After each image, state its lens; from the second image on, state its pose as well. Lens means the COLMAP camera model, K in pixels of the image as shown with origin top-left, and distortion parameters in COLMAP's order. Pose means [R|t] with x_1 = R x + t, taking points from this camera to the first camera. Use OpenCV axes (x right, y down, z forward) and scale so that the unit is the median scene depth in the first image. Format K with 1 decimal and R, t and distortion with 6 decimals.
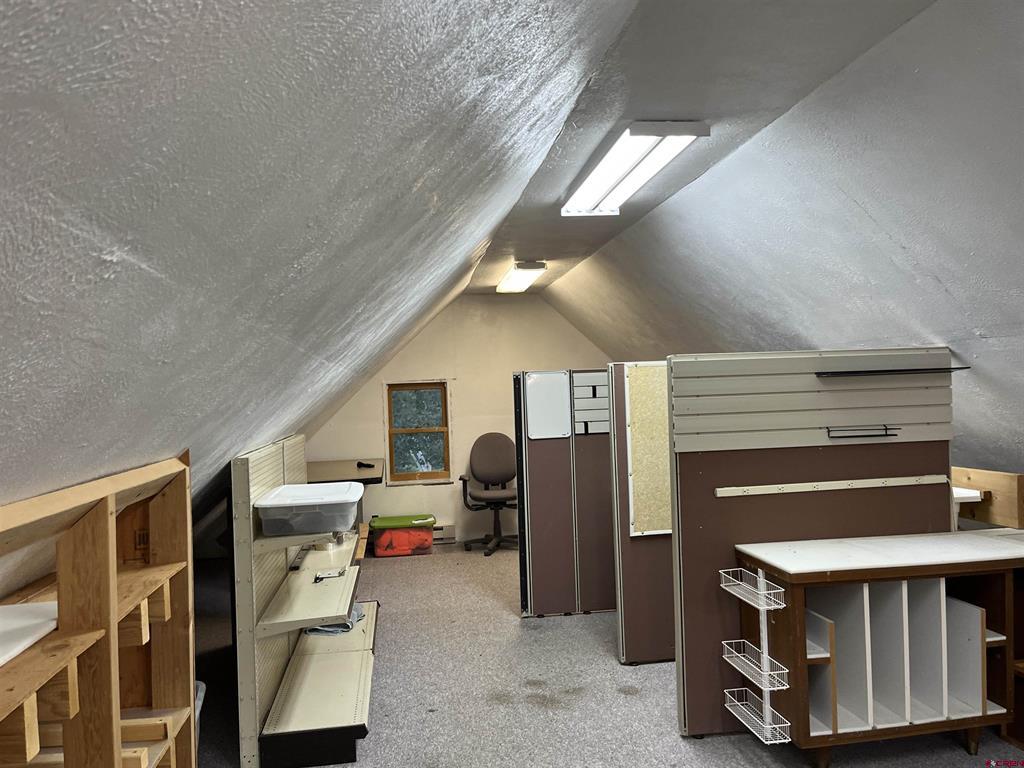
lens RADIAL K [[775.2, 0, 510.6], [0, 775.2, 390.4], [0, 0, 1]] dist [0.065323, -0.095371]
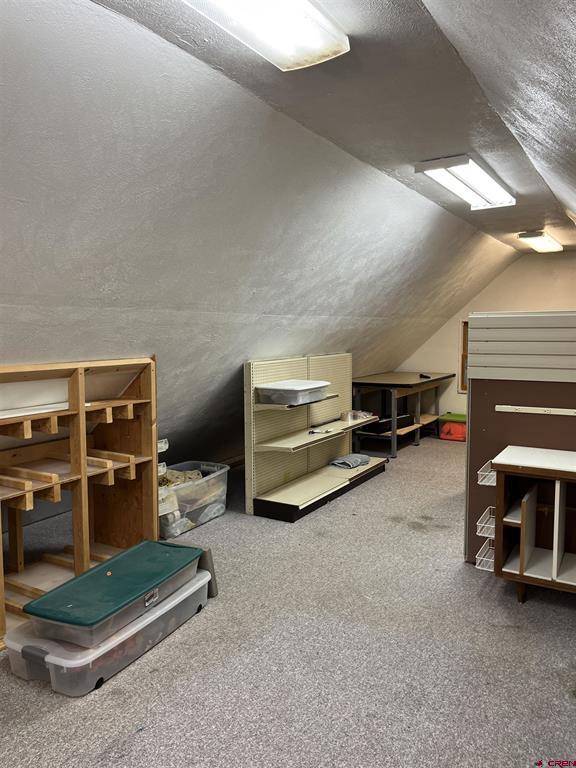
lens RADIAL K [[581.4, 0, 285.6], [0, 581.4, 383.2], [0, 0, 1]] dist [0.065323, -0.095371]
pose [[0.779528, 0.090253, -0.619831, 0.561018], [-0.022087, 0.992910, 0.116799, -0.030899], [0.625978, -0.077358, 0.775994, -0.084644]]
